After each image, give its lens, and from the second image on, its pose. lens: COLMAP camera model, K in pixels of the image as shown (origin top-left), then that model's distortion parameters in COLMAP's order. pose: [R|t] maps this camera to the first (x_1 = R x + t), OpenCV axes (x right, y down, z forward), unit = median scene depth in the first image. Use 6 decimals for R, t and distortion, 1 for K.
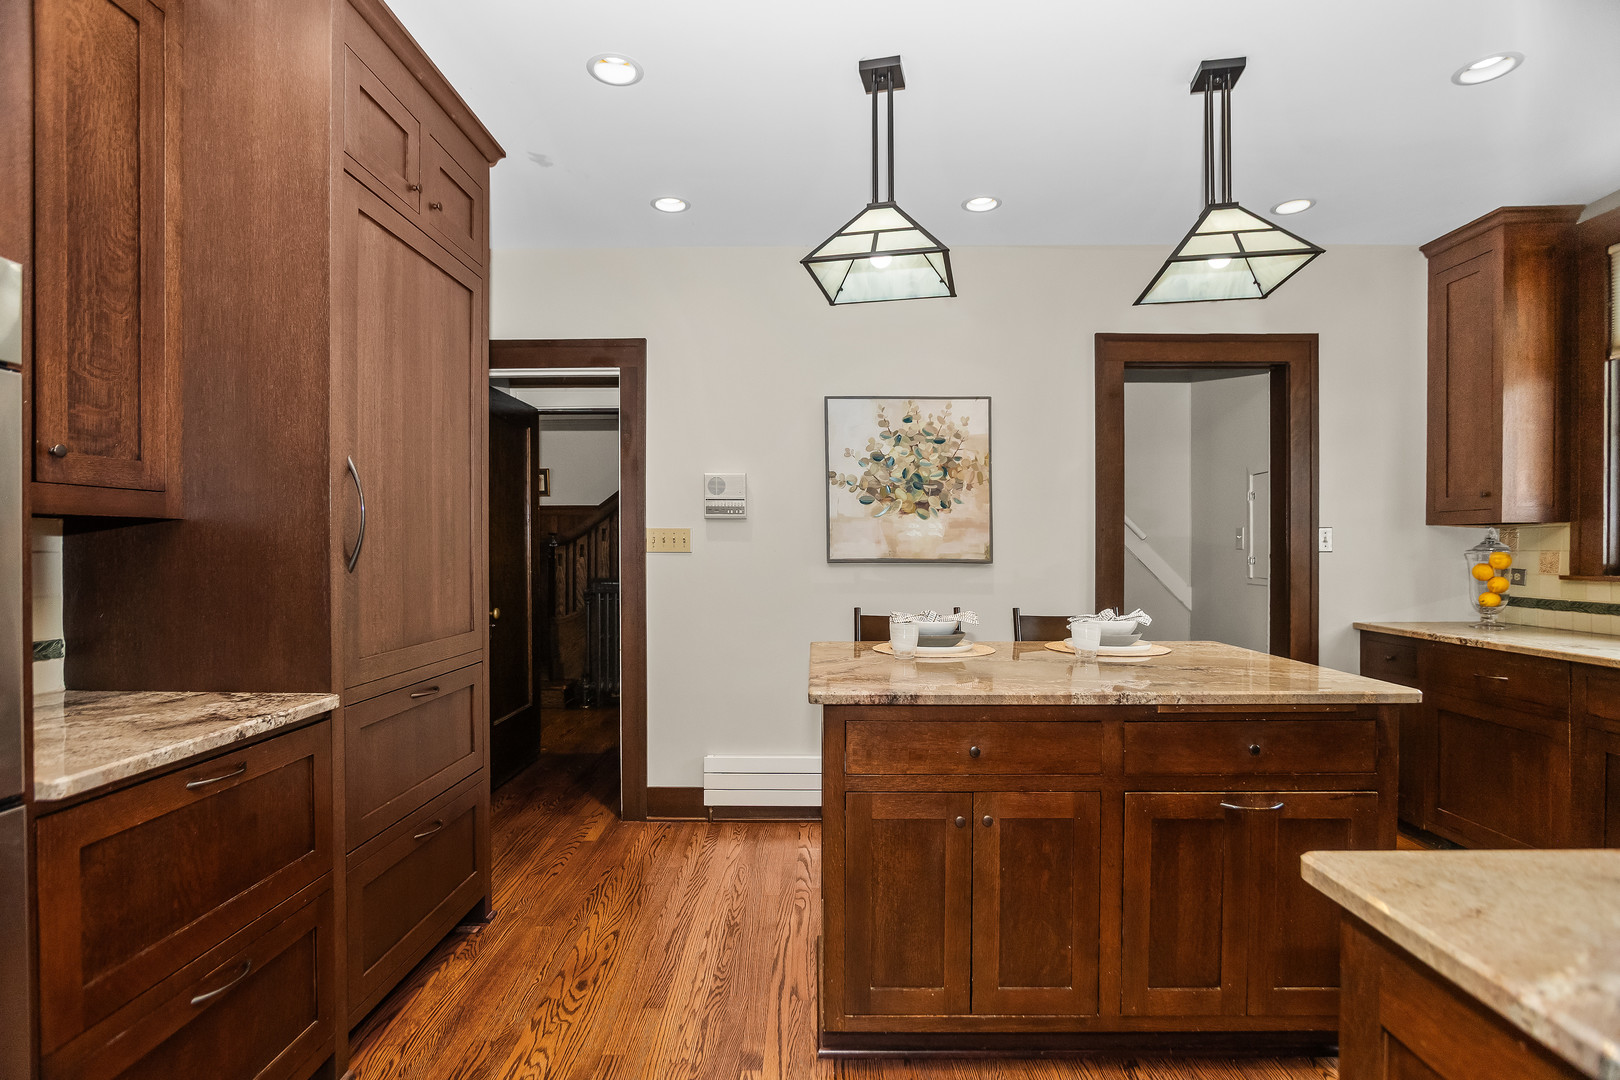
lens RADIAL K [[811.7, 0, 810.5], [0, 811.7, 550.2], [0, 0, 1]] dist [-0.059590, 0.015019]
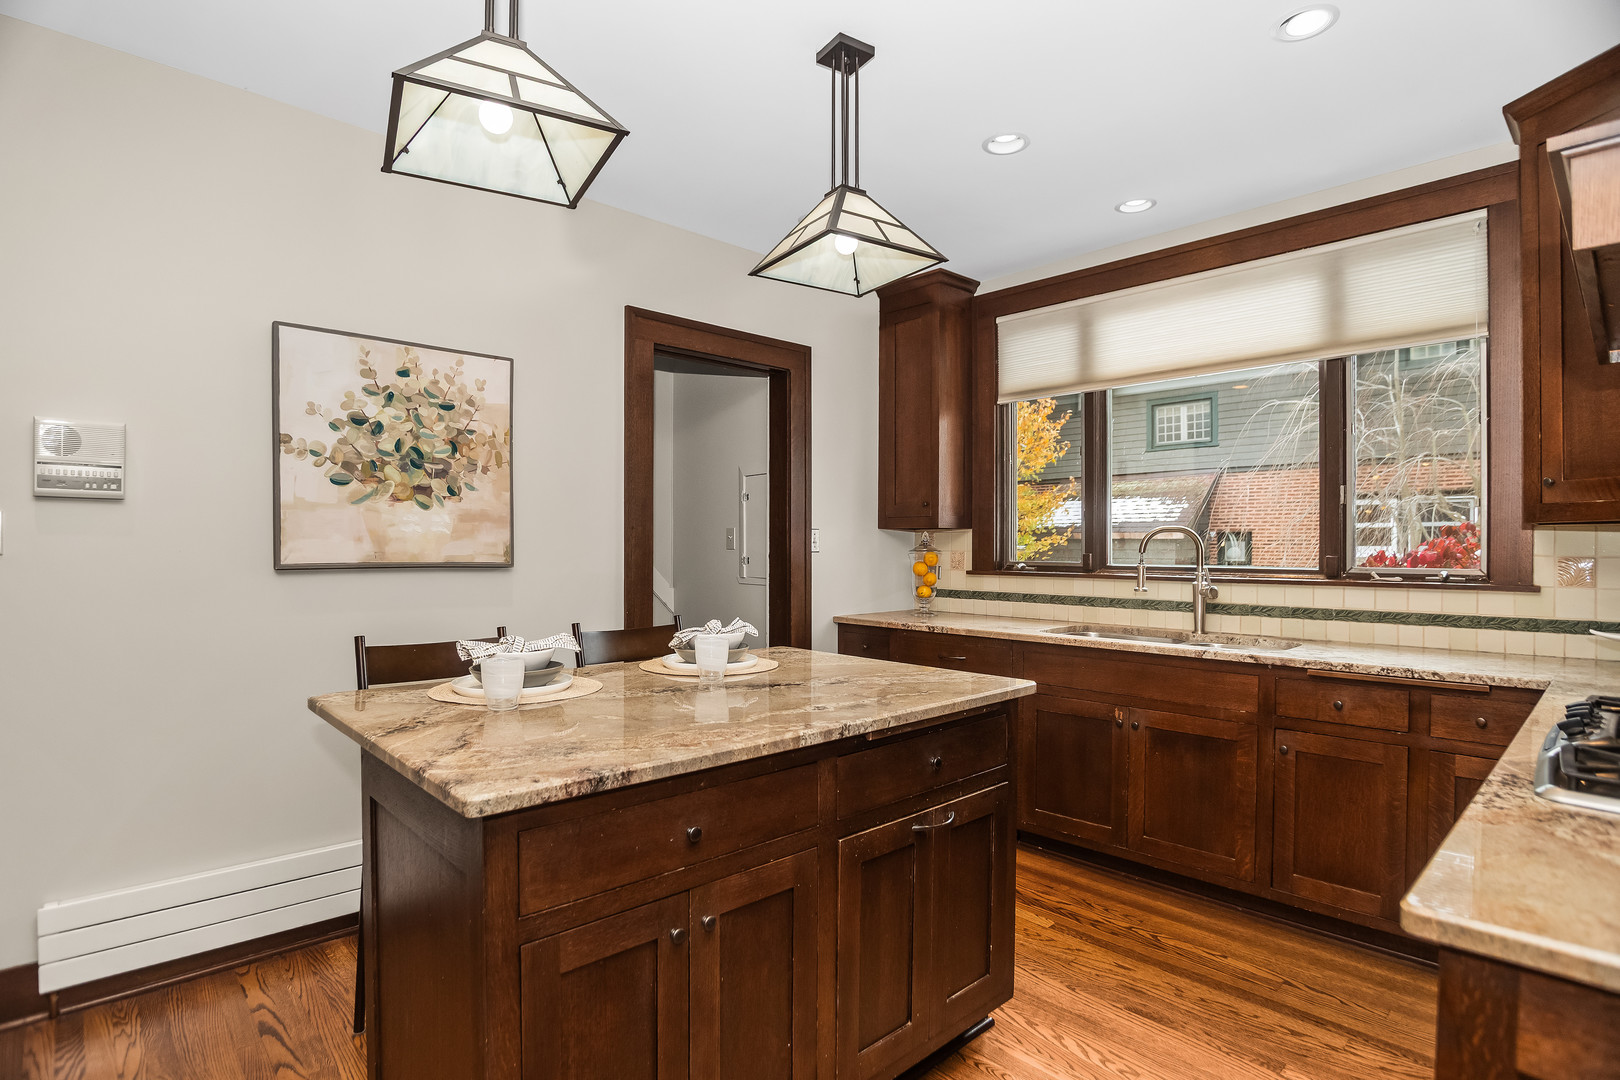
lens RADIAL K [[811.7, 0, 810.5], [0, 811.7, 550.2], [0, 0, 1]] dist [-0.059590, 0.015019]
pose [[0.713081, -0.000179, 0.701082, -0.123694], [-0.002482, 0.999993, 0.002779, -0.003450], [-0.701078, -0.003722, 0.713075, 0.226122]]
